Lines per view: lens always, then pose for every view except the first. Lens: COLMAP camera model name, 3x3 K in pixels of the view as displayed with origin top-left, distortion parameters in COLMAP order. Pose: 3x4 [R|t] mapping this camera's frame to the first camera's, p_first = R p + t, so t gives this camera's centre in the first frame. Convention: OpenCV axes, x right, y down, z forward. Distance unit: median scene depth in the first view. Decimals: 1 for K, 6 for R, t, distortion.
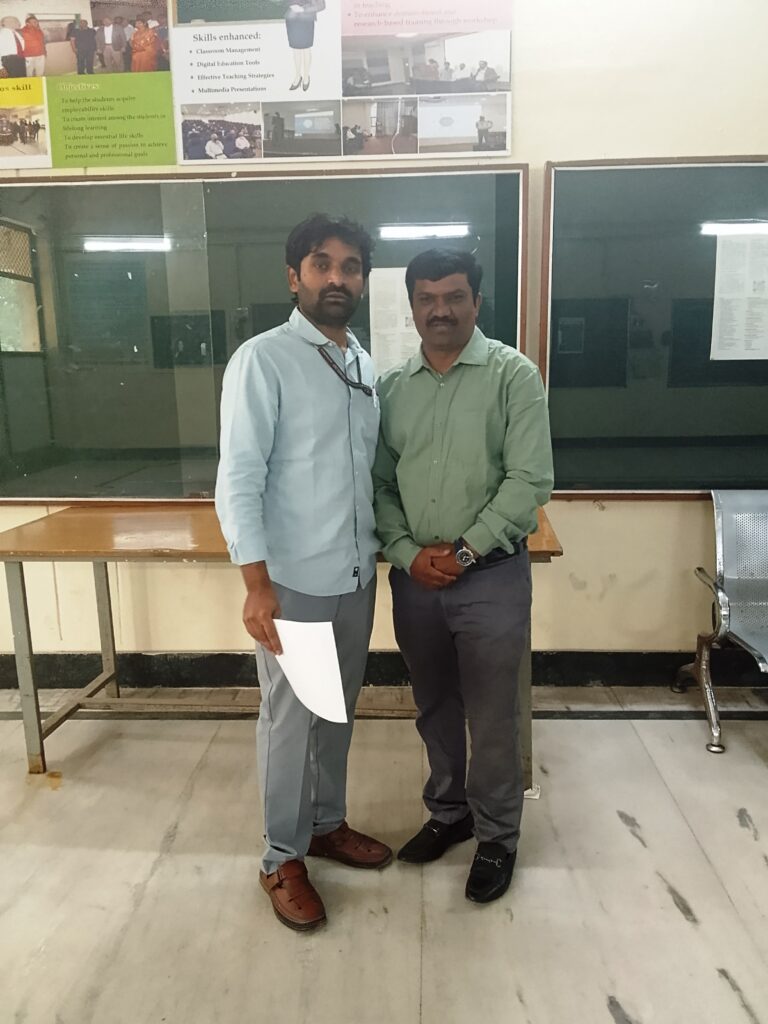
lens RADIAL K [[811.9, 0, 411.3], [0, 811.9, 514.2], [0, 0, 1]] dist [0.087069, -0.146649]
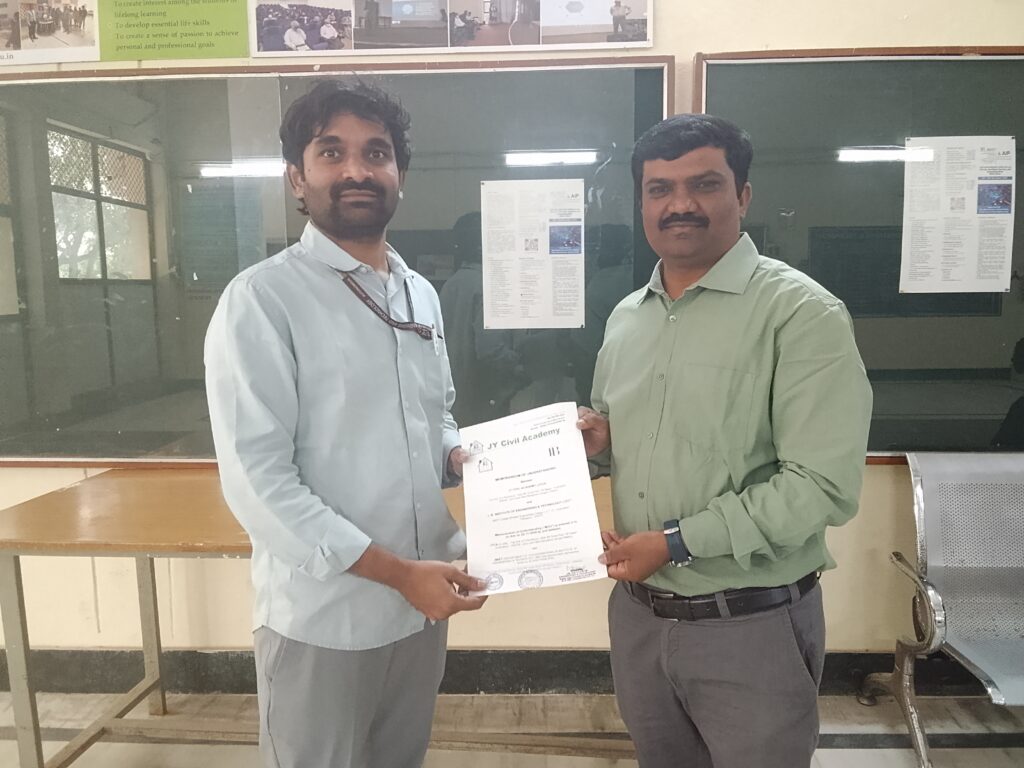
lens RADIAL K [[766.0, 0, 564.9], [0, 766.0, 367.8], [0, 0, 1]] dist [0.083700, -0.119107]
pose [[0.999989, 0.003392, 0.003179, 0.031327], [-0.003119, 0.996623, -0.082059, -0.051256], [-0.003447, 0.082049, 0.996622, 0.249530]]
